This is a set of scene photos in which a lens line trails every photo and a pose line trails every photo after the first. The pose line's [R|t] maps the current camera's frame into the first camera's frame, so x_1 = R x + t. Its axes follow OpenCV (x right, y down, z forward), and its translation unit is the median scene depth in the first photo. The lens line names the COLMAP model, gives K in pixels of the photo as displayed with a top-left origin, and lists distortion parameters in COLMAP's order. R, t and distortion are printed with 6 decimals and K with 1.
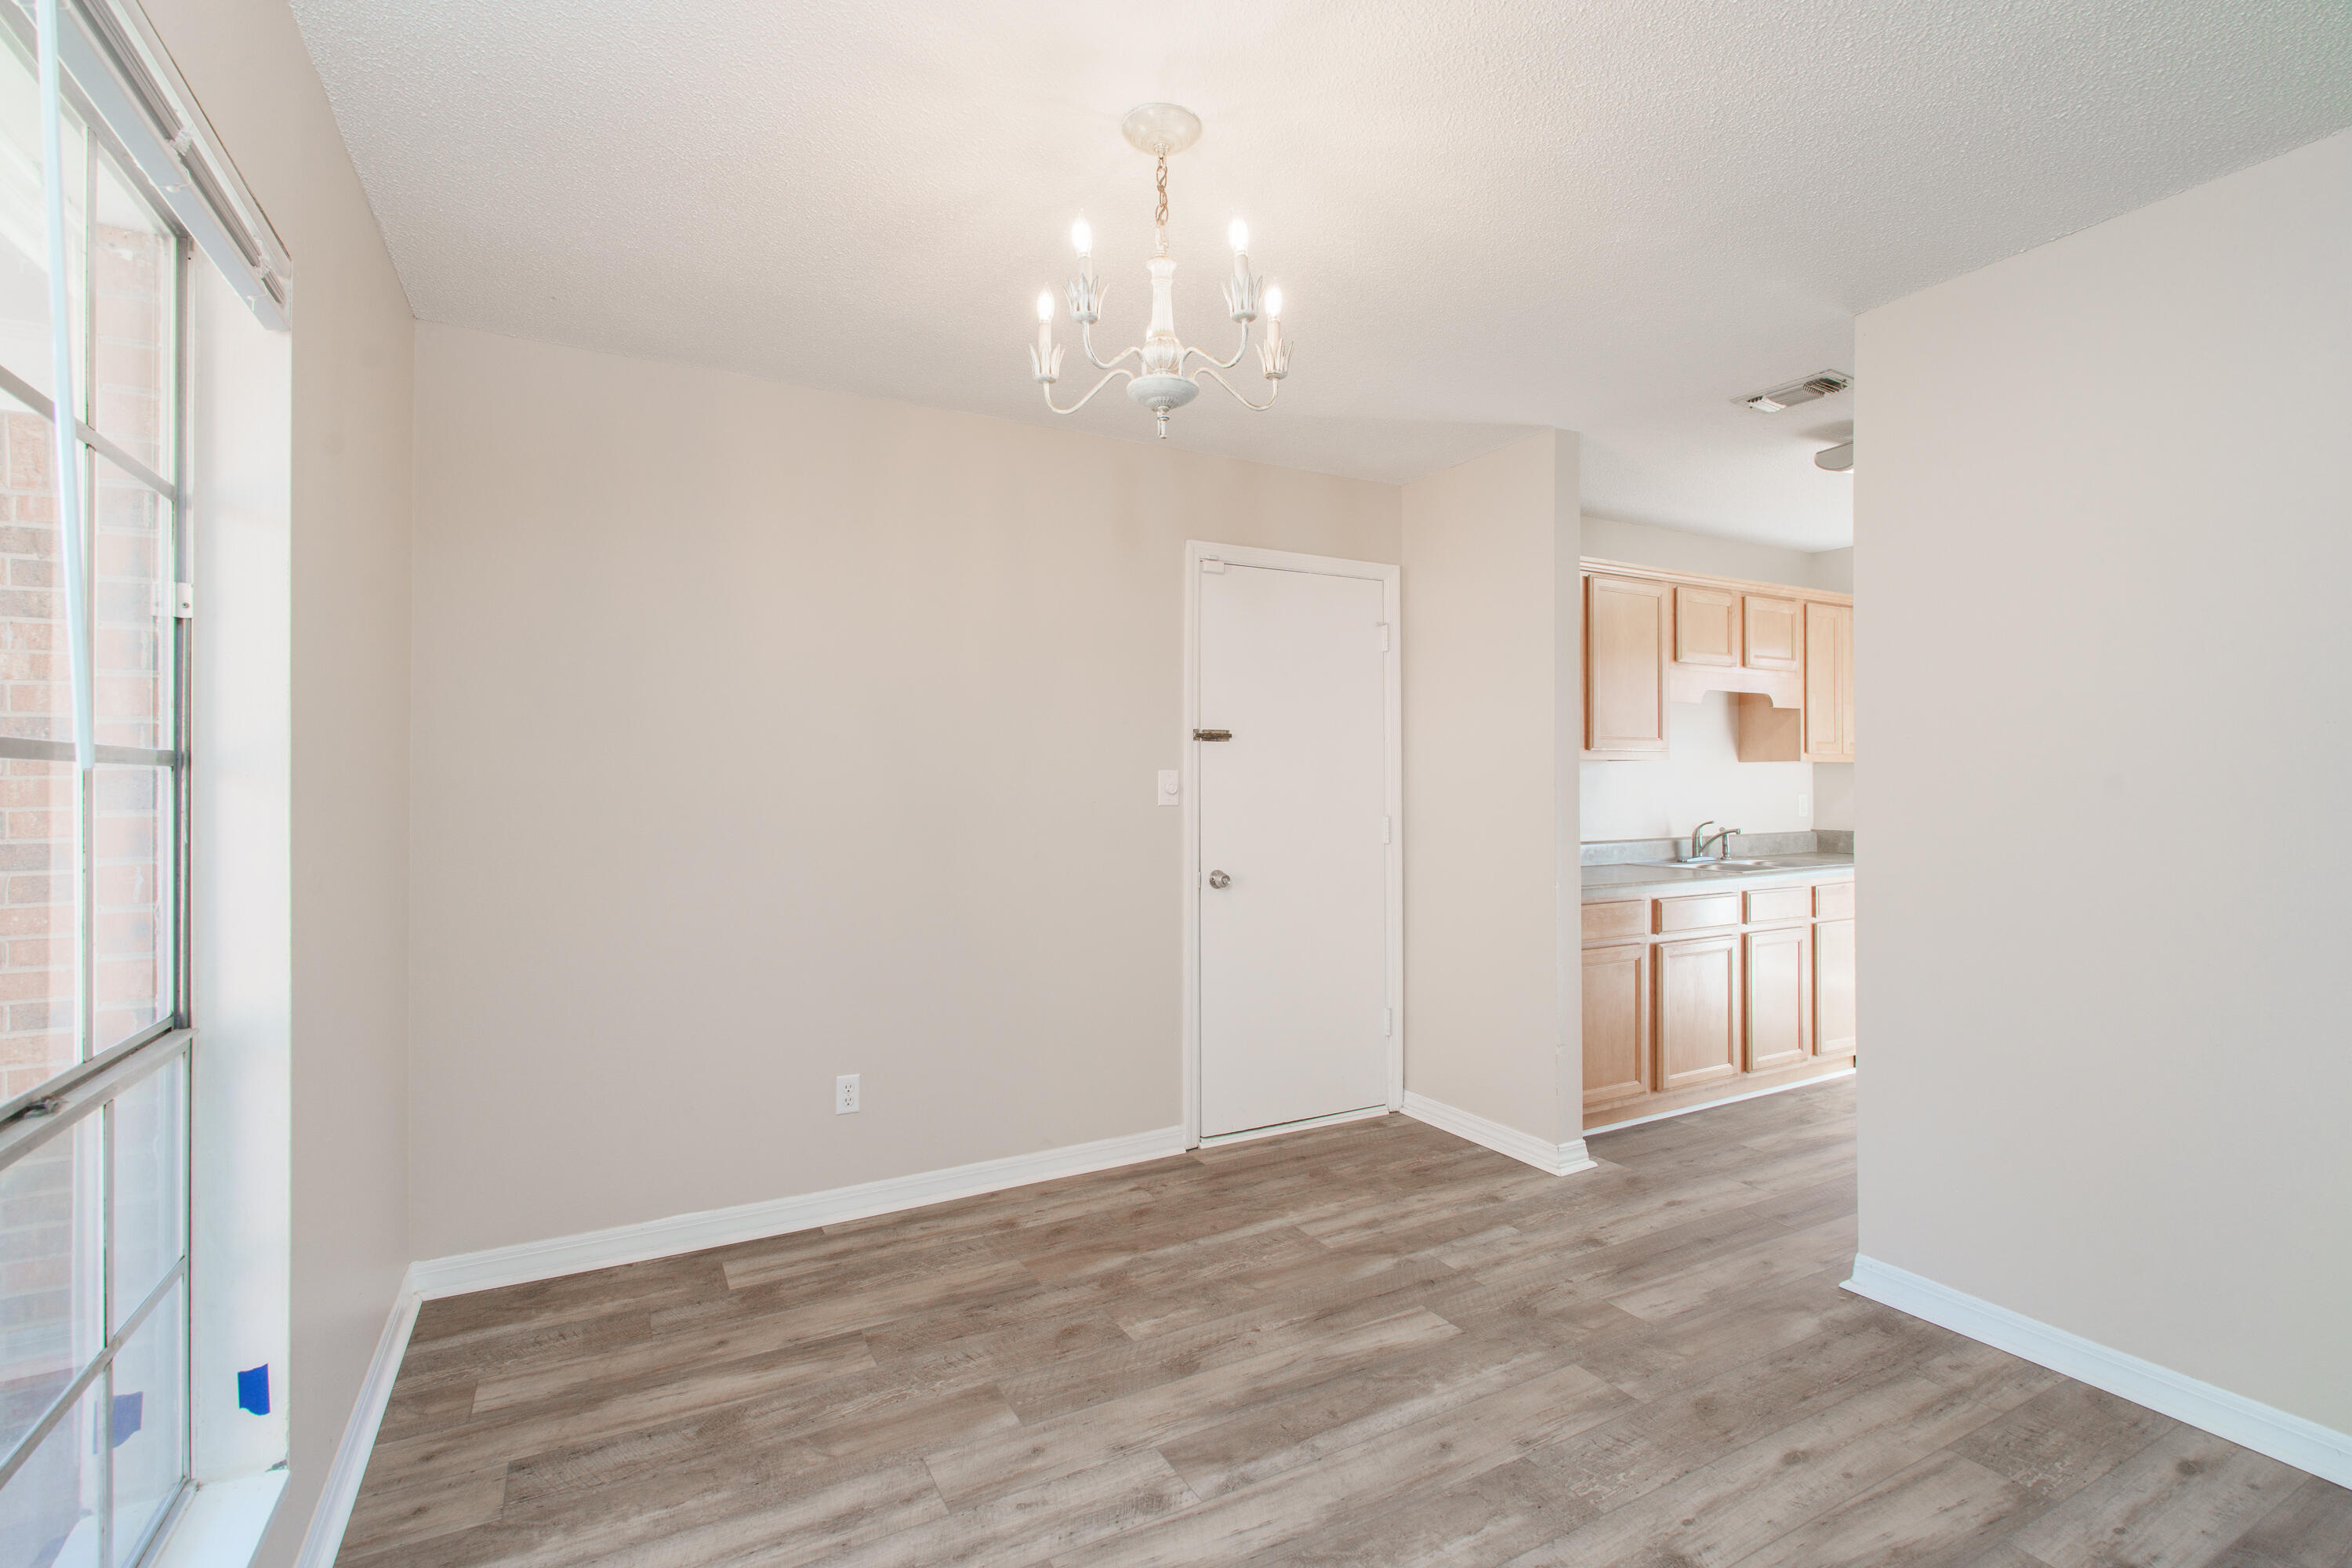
lens RADIAL K [[1068.0, 0, 1174.6], [0, 1068.0, 796.0], [0, 0, 1]] dist [-0.002318, 0.000729]
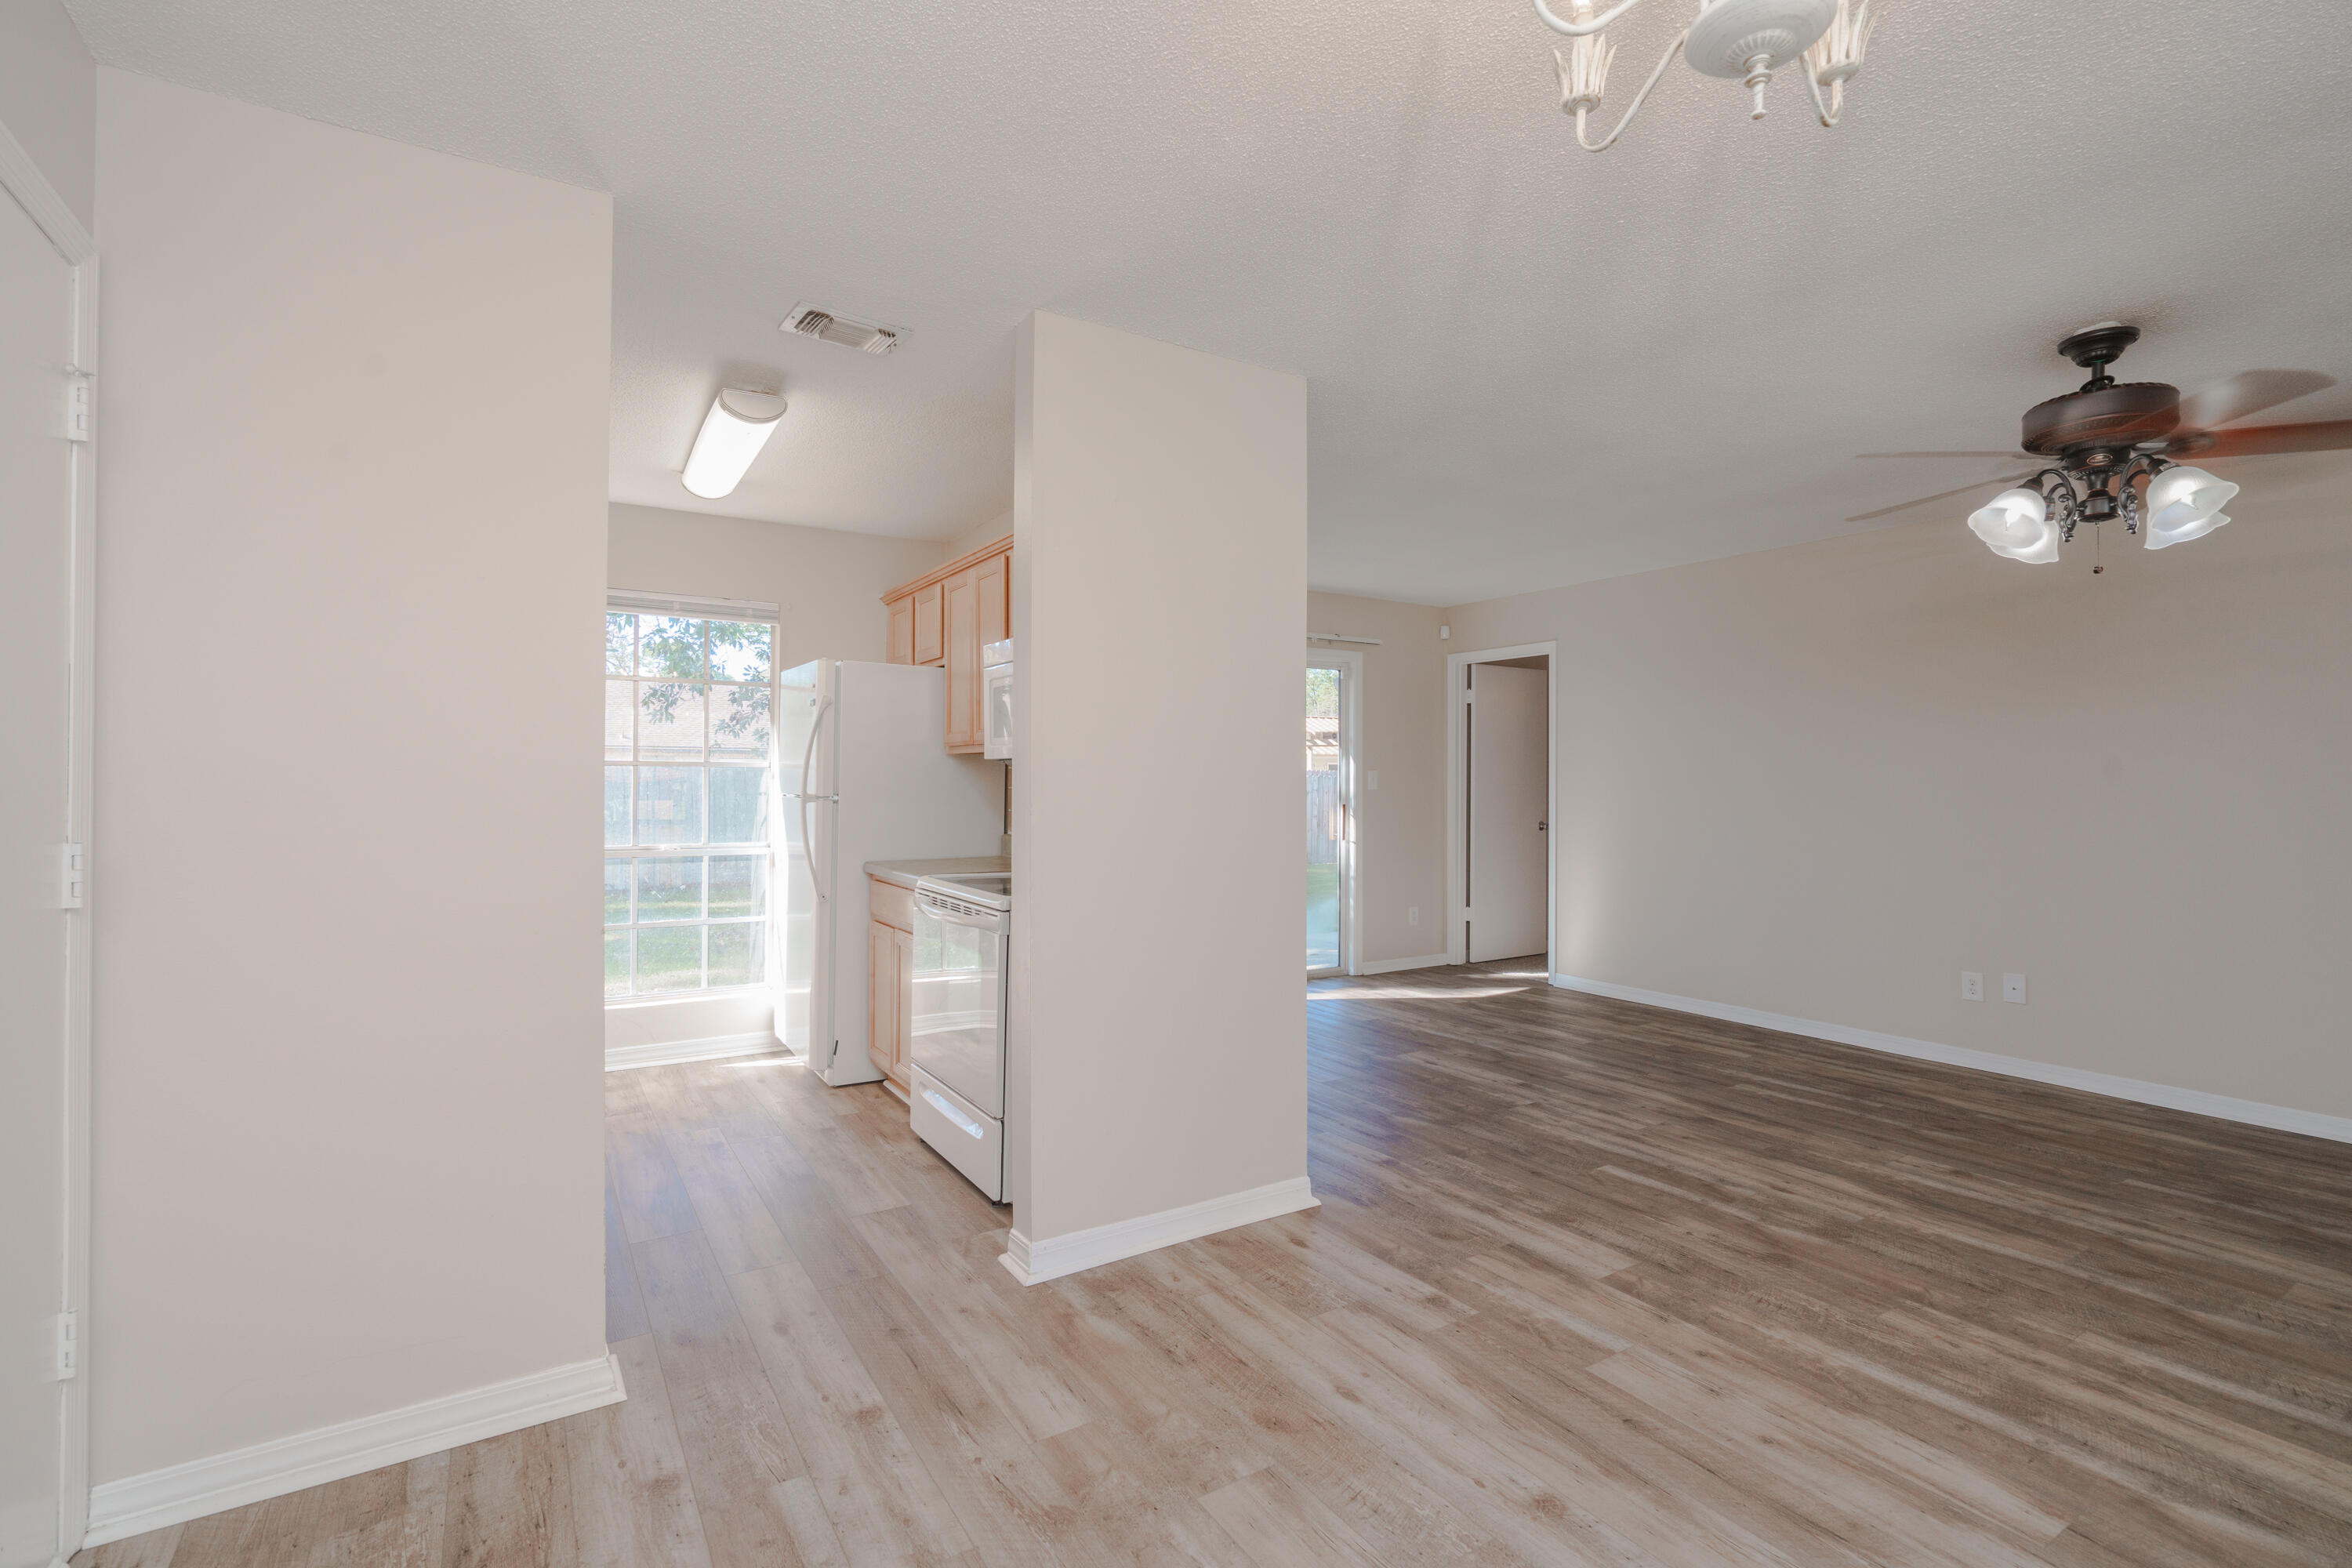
lens RADIAL K [[1063.8, 0, 1176.0], [0, 1063.8, 784.0], [0, 0, 1]] dist [0.001593, 0.000764]
pose [[-0.071880, 0.001706, 0.997412, -0.332650], [0.006079, 0.999981, -0.001273, 0.001193], [-0.997395, 0.005972, -0.071889, 0.857481]]
